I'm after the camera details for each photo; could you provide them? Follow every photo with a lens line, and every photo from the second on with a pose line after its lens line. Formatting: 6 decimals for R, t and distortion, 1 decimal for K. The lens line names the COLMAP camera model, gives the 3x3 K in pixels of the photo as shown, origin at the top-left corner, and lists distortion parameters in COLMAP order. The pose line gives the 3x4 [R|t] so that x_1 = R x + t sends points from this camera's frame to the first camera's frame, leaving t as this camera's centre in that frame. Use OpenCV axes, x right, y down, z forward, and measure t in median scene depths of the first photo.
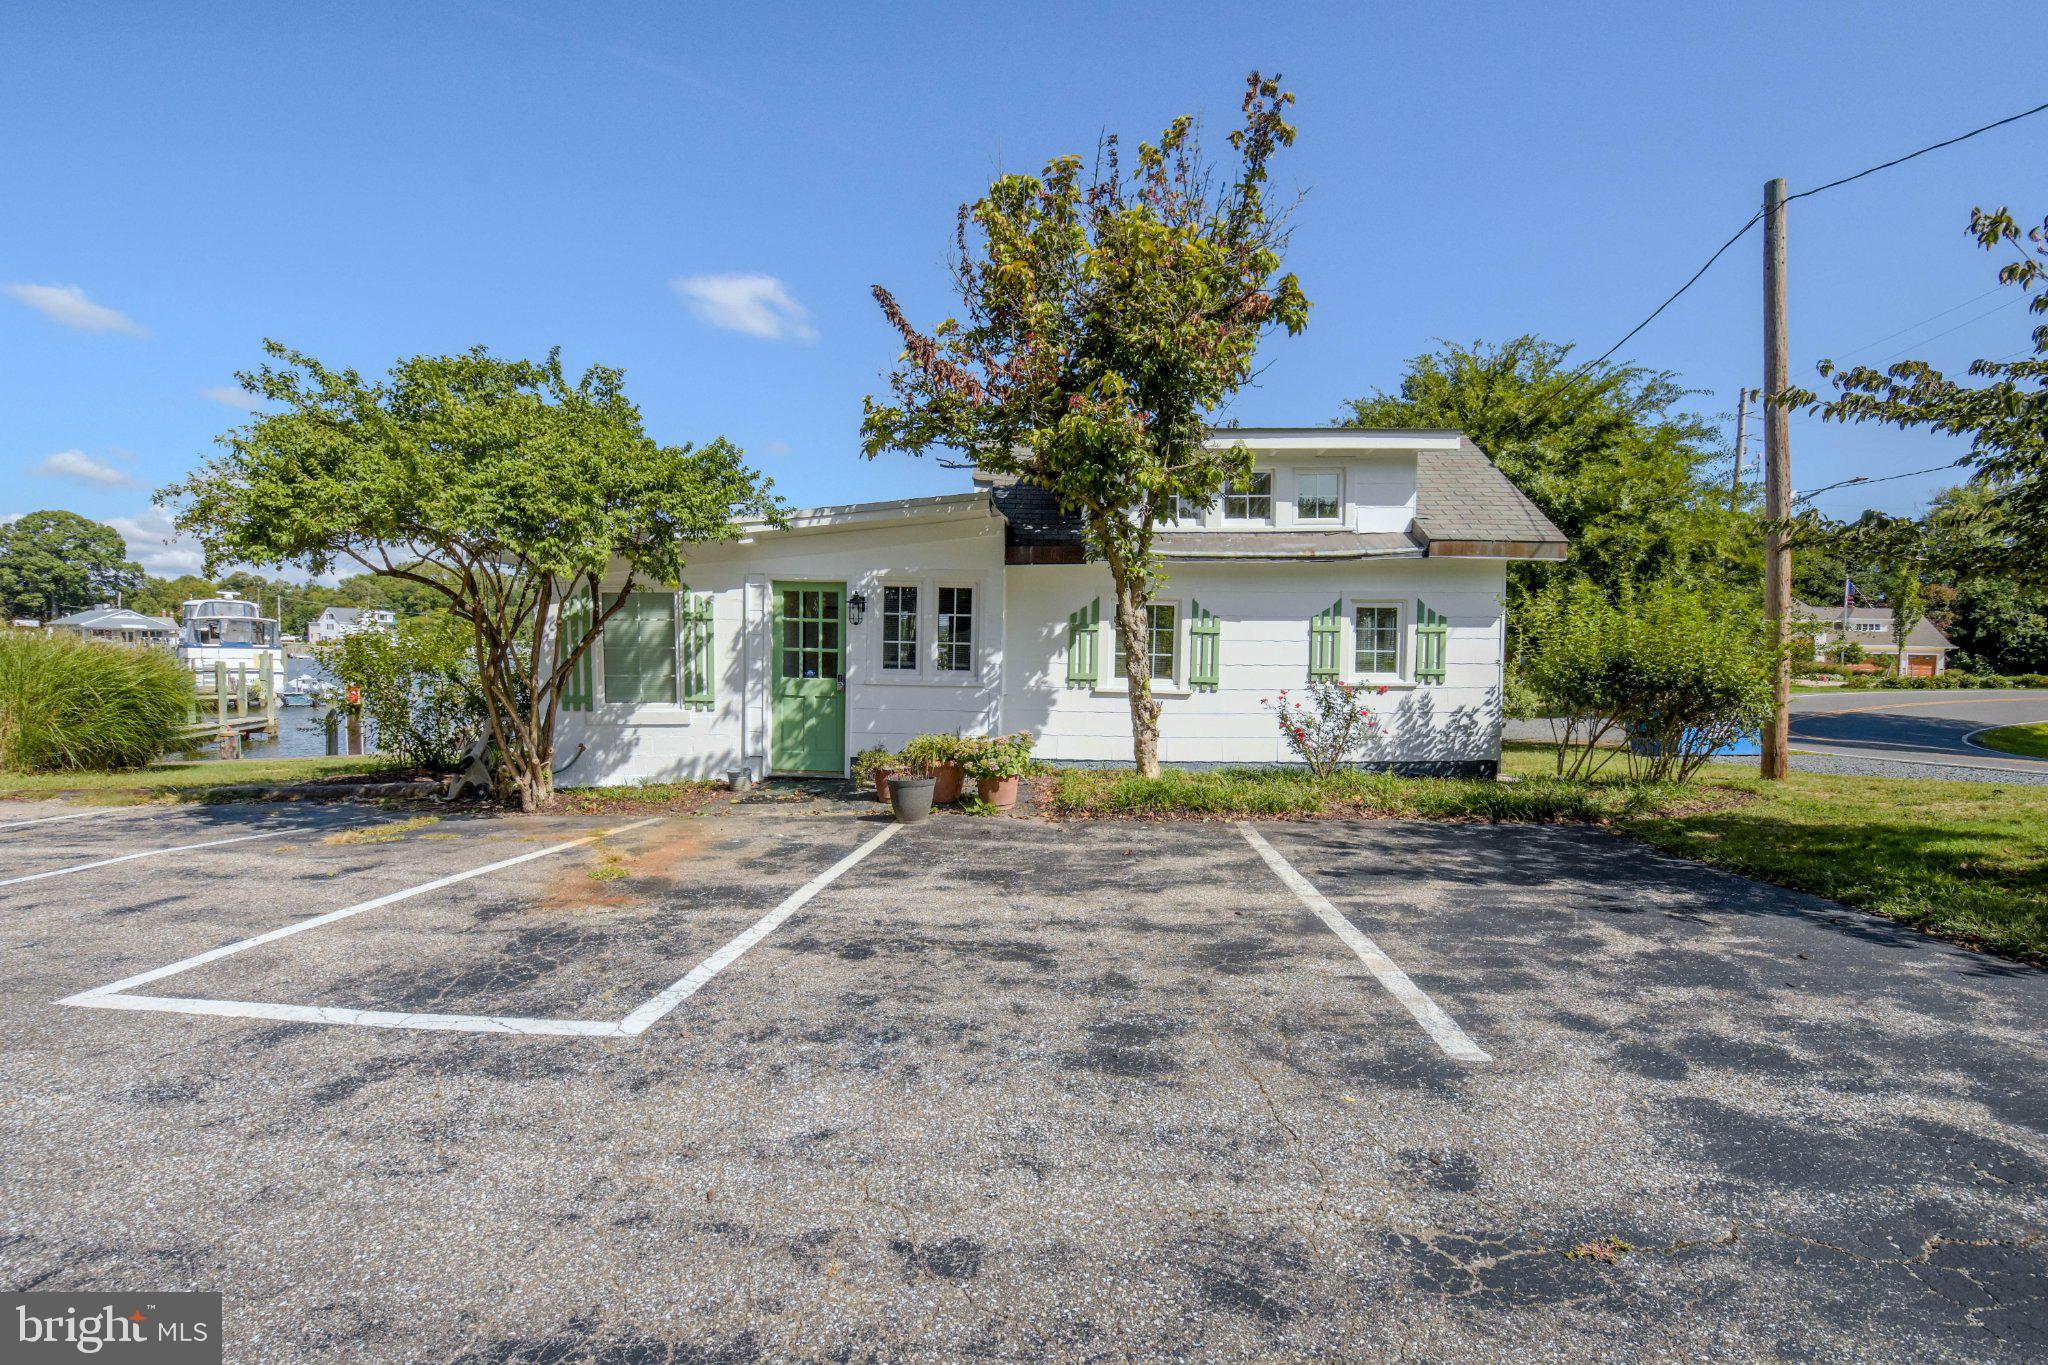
lens RADIAL K [[896.9, 0, 1023.9], [0, 896.9, 690.3], [0, 0, 1]] dist [0.005063, -0.000506]
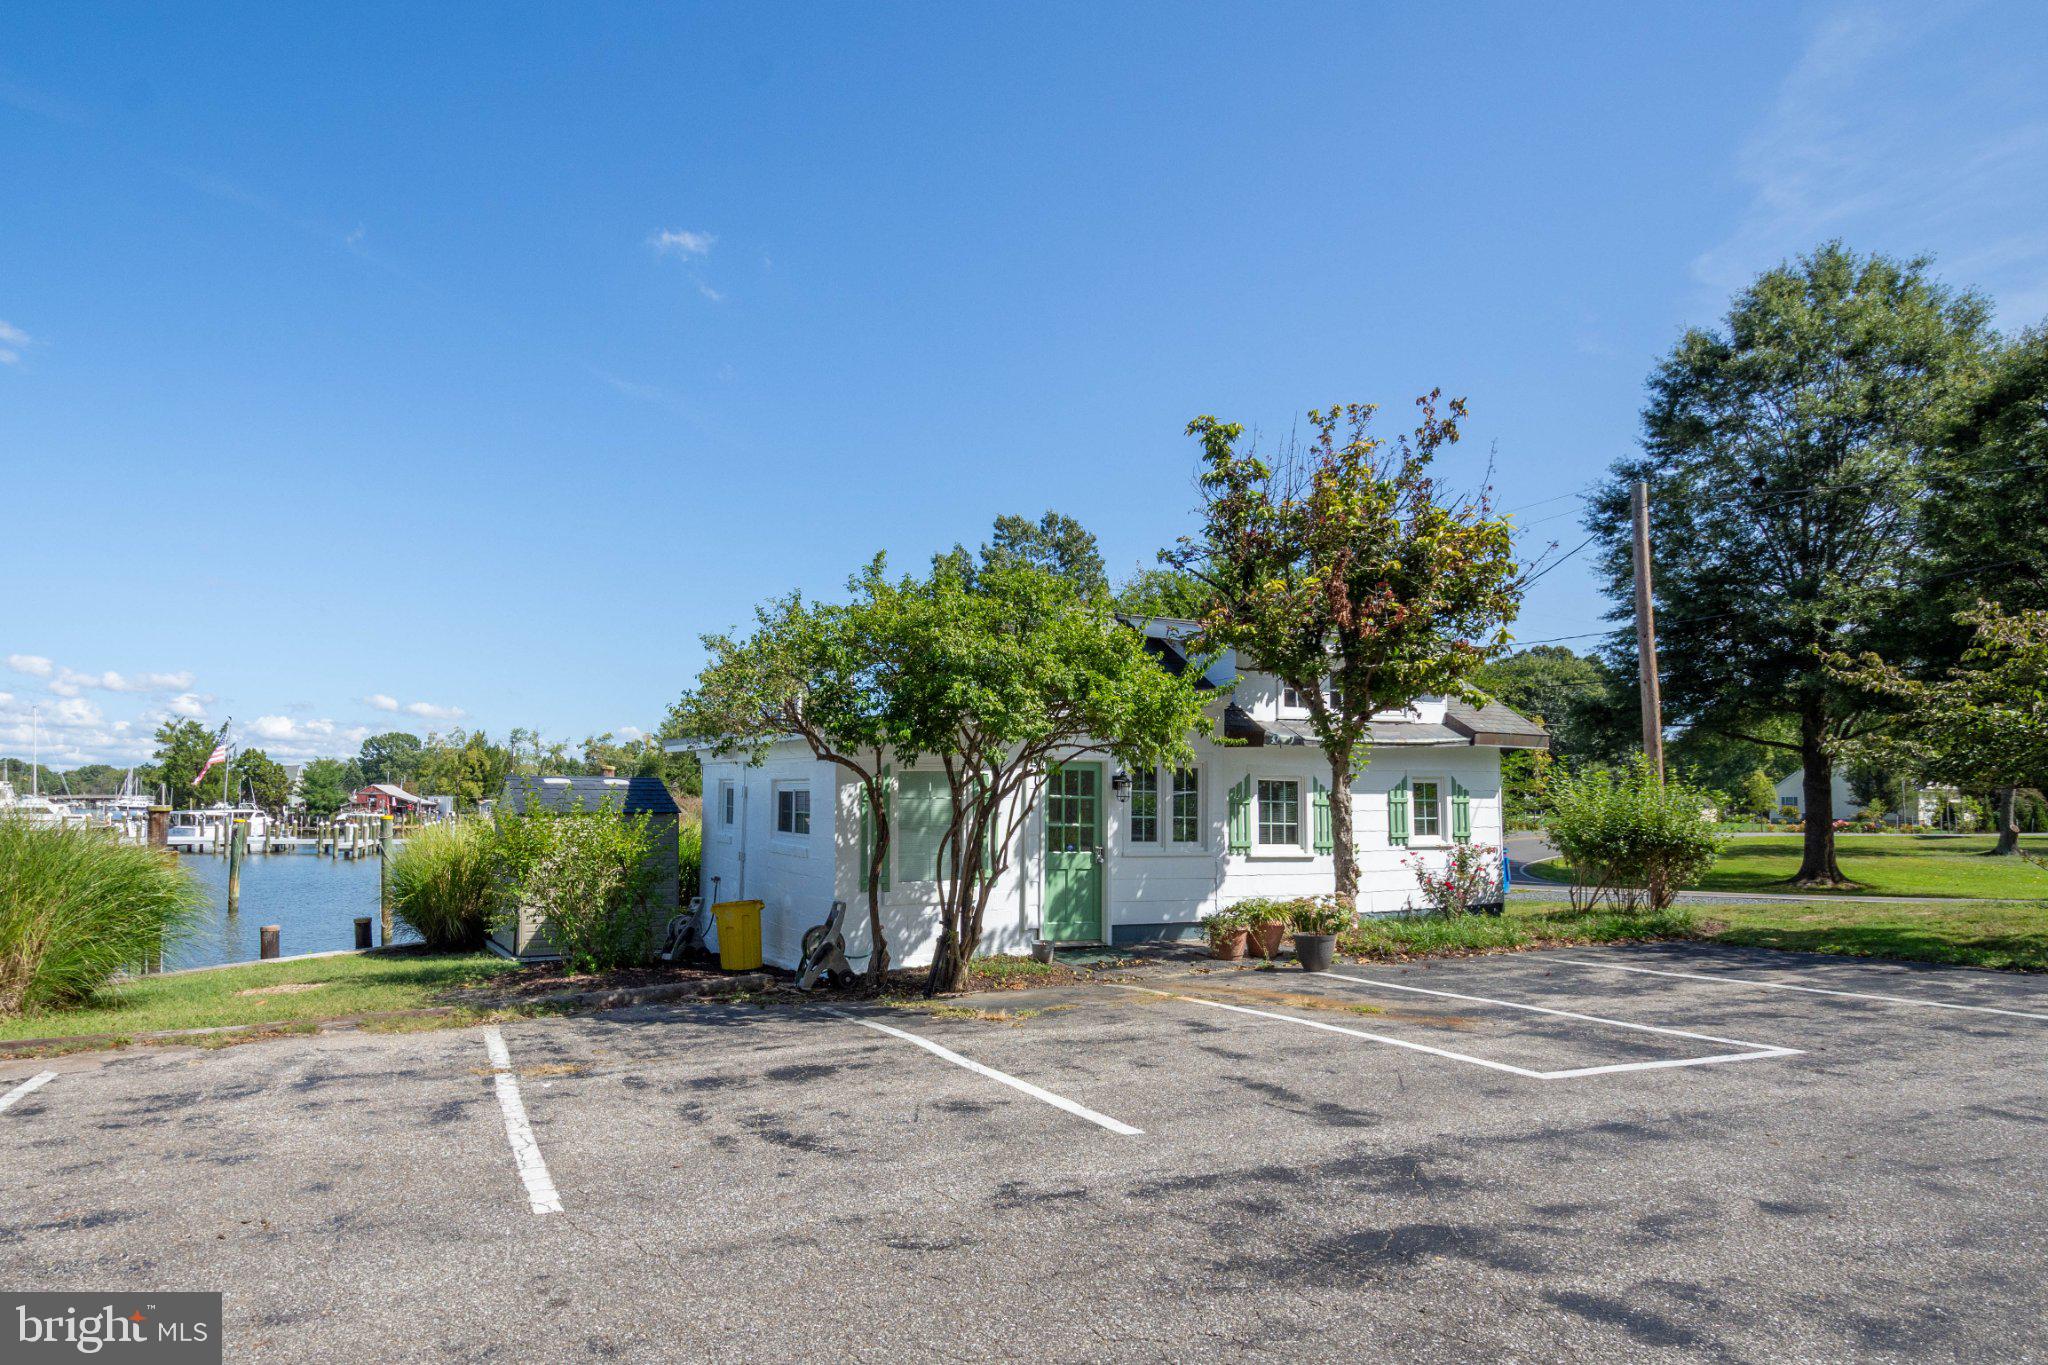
lens RADIAL K [[896.9, 0, 1023.9], [0, 896.9, 690.3], [0, 0, 1]] dist [0.005063, -0.000506]
pose [[0.955425, 0.029289, 0.293777, -0.614561], [0.022609, 0.984886, -0.171721, -0.020451], [-0.294366, 0.170708, 0.940323, -0.044323]]
